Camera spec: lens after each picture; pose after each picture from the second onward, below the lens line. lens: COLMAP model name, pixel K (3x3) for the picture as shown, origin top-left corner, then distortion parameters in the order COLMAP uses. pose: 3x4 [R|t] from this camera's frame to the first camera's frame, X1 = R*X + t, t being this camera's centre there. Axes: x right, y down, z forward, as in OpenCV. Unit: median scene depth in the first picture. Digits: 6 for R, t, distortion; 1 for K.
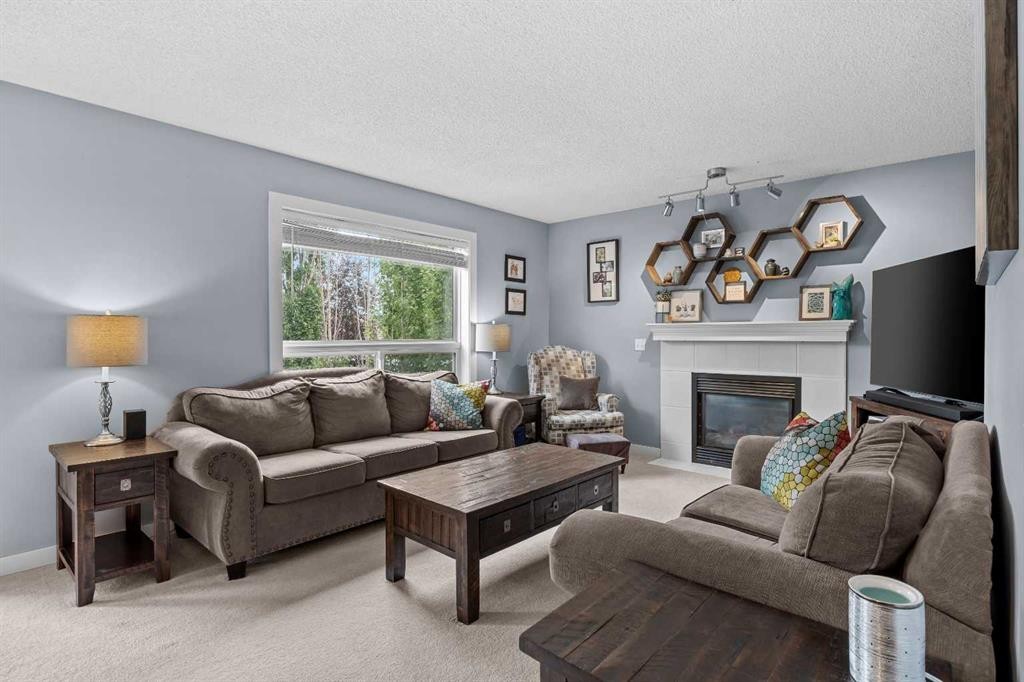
lens RADIAL K [[511.8, 0, 514.5], [0, 511.8, 337.1], [0, 0, 1]] dist [-0.008935, 0.000107]
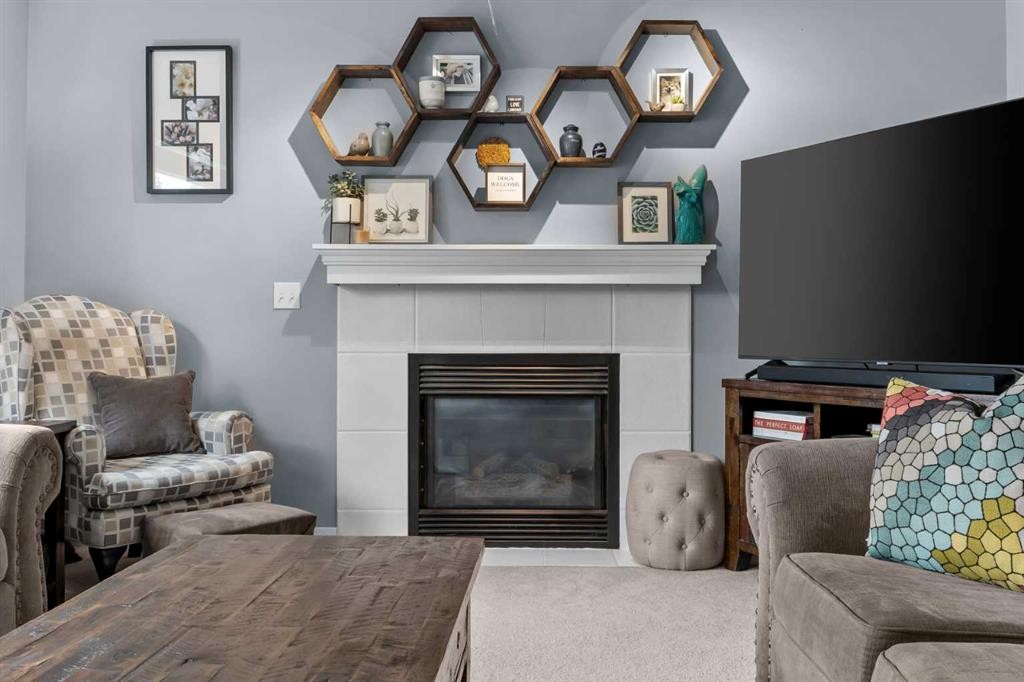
lens RADIAL K [[953.2, 0, 516.6], [0, 953.2, 325.2], [0, 0, 1]] dist [0.011911, 0.000000]
pose [[0.759162, 0.009473, 0.650833, -0.150658], [-0.001229, 0.999913, -0.013120, 0.056602], [-0.650901, 0.009160, 0.759107, 0.285614]]
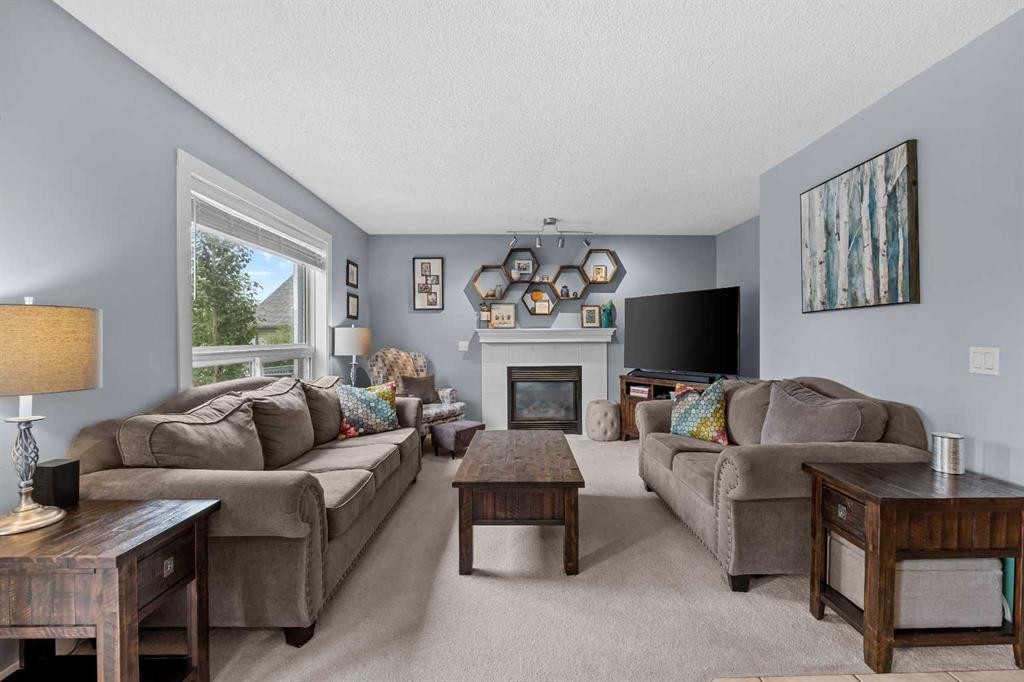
lens RADIAL K [[446.3, 0, 514.3], [0, 446.3, 340.0], [0, 0, 1]] dist [-0.003765, 0.000033]
pose [[0.741521, -0.006125, 0.670902, -0.426533], [0.006944, 0.999975, 0.001455, -0.000583], [-0.670894, 0.003579, 0.741545, 0.141336]]
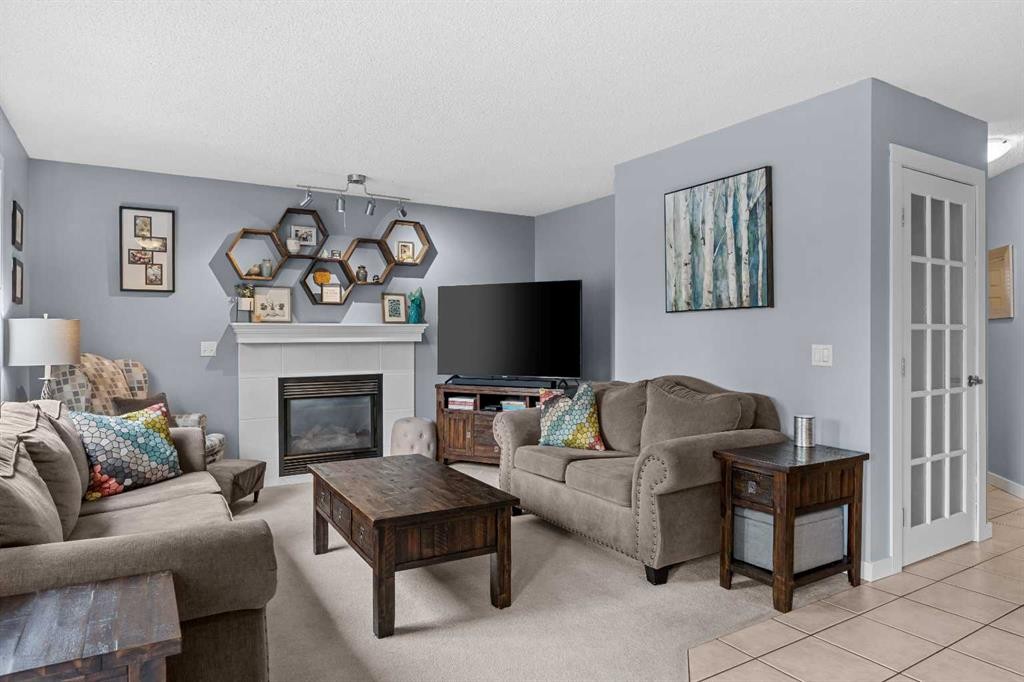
lens RADIAL K [[639.5, 0, 515.3], [0, 639.5, 335.9], [0, 0, 1]] dist [-0.004291, 0.004793]
pose [[0.296957, -0.000834, 0.954891, -0.637036], [0.006256, 0.999980, -0.001072, -0.001601], [-0.954870, 0.006292, 0.296956, 0.270911]]
